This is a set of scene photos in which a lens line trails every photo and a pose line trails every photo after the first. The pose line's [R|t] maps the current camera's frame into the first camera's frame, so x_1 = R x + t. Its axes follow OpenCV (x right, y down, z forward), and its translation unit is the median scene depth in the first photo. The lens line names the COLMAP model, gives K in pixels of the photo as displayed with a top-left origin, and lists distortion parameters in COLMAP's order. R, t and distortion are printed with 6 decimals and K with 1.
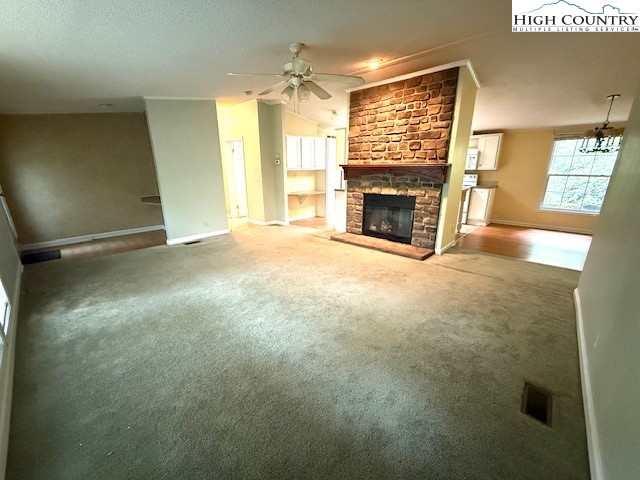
lens RADIAL K [[255.0, 0, 319.2], [0, 255.0, 240.4], [0, 0, 1]] dist [0.000903, -0.000384]
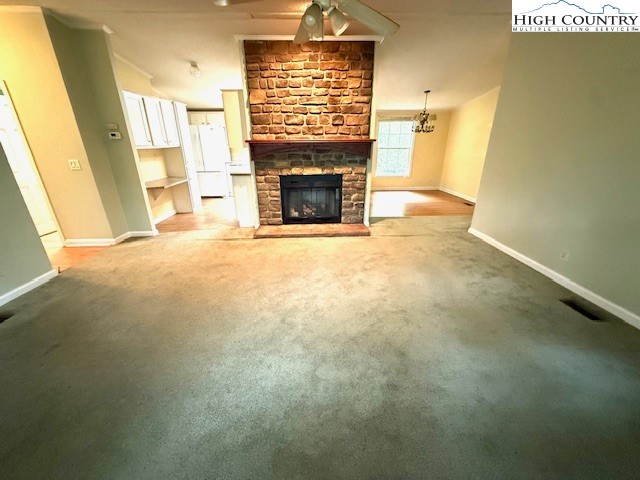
lens RADIAL K [[255.0, 0, 320.0], [0, 255.0, 239.3], [0, 0, 1]] dist [0.000903, -0.000384]
pose [[0.709873, -0.254582, 0.656711, -0.376143], [0.197976, 0.966922, 0.160835, -0.100982], [-0.675934, 0.015841, 0.736792, 0.328566]]
